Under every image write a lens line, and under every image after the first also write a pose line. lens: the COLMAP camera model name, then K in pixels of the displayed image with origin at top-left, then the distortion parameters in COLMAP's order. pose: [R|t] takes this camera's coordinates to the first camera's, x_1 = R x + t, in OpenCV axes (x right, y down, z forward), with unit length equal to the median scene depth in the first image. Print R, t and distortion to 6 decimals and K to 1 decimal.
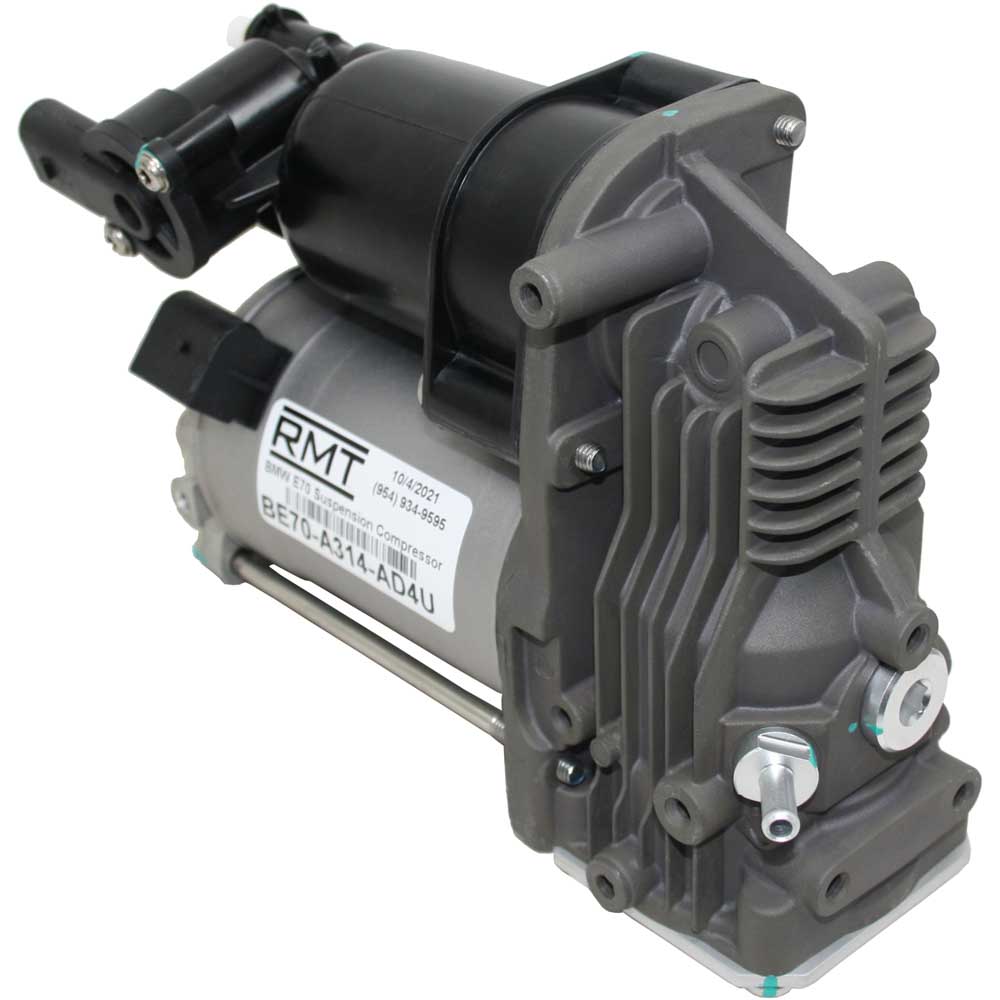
lens RADIAL K [[2101.1, 0, 500.0], [0, 2101.1, 500.0], [0, 0, 1]] dist [-0.338094, -0.157167]
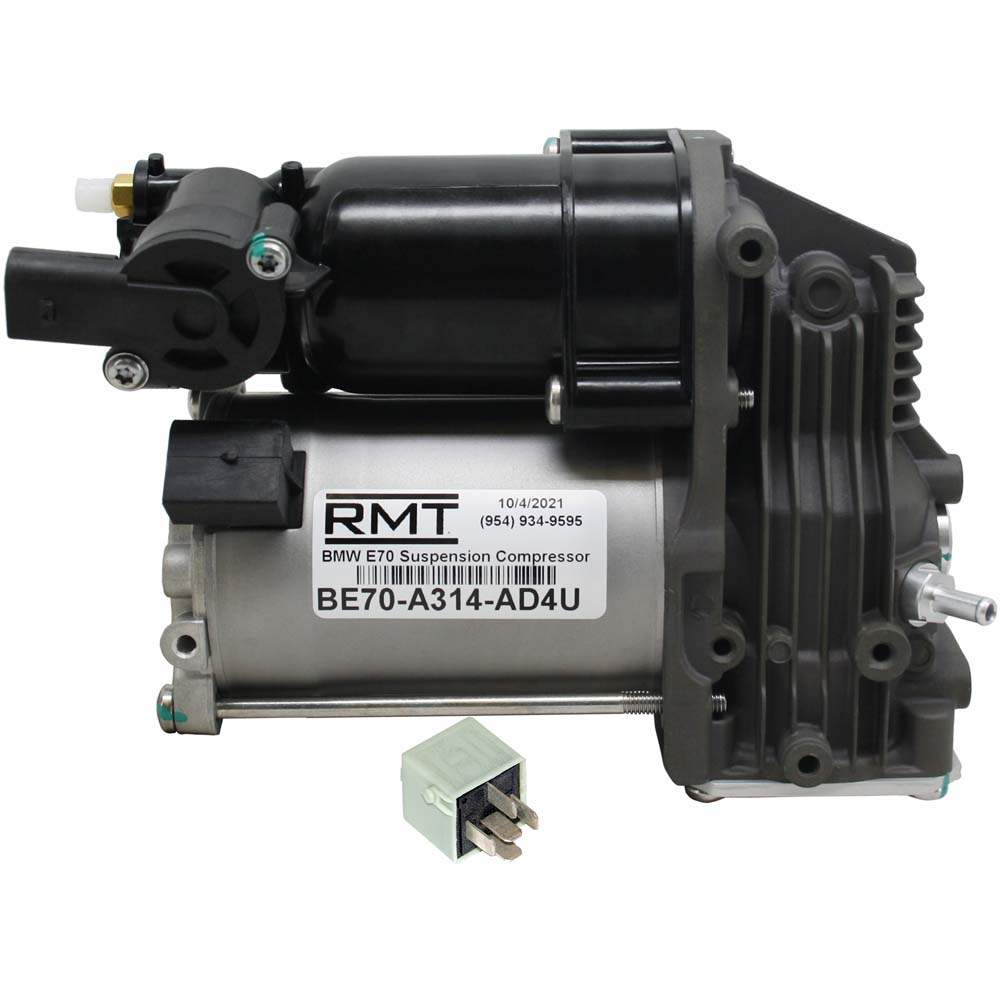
lens RADIAL K [[2101.1, 0, 500.0], [0, 2101.1, 500.0], [0, 0, 1]] dist [-0.338094, -0.157167]
pose [[0.667153, -0.167852, 0.725763, -0.839210], [0.347783, 0.931767, -0.104201, 0.100151], [-0.658752, 0.321926, 0.680007, 0.246985]]
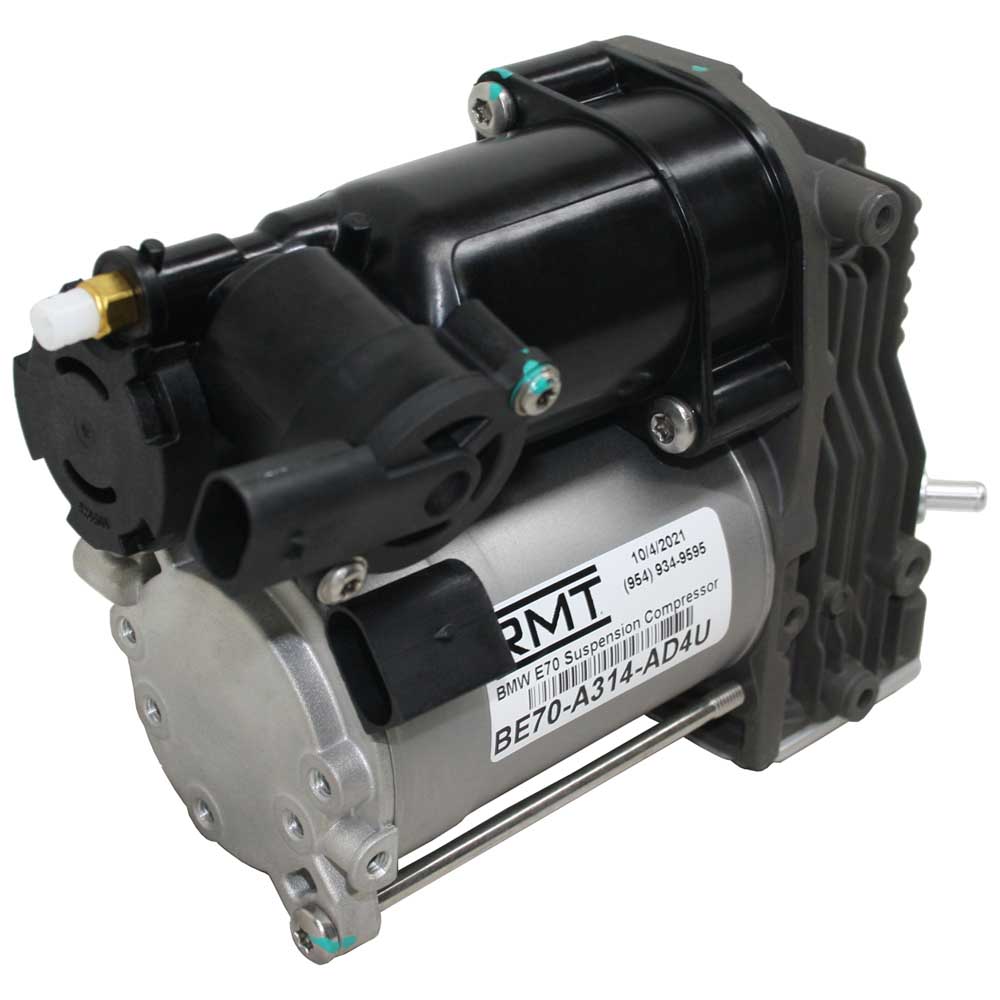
lens RADIAL K [[2101.1, 0, 500.0], [0, 2101.1, 500.0], [0, 0, 1]] dist [-0.338094, -0.157167]
pose [[-0.030690, -0.459470, 0.887663, -0.854618], [0.468465, 0.777888, 0.418845, -0.445441], [-0.882949, 0.428693, 0.191372, 0.851728]]
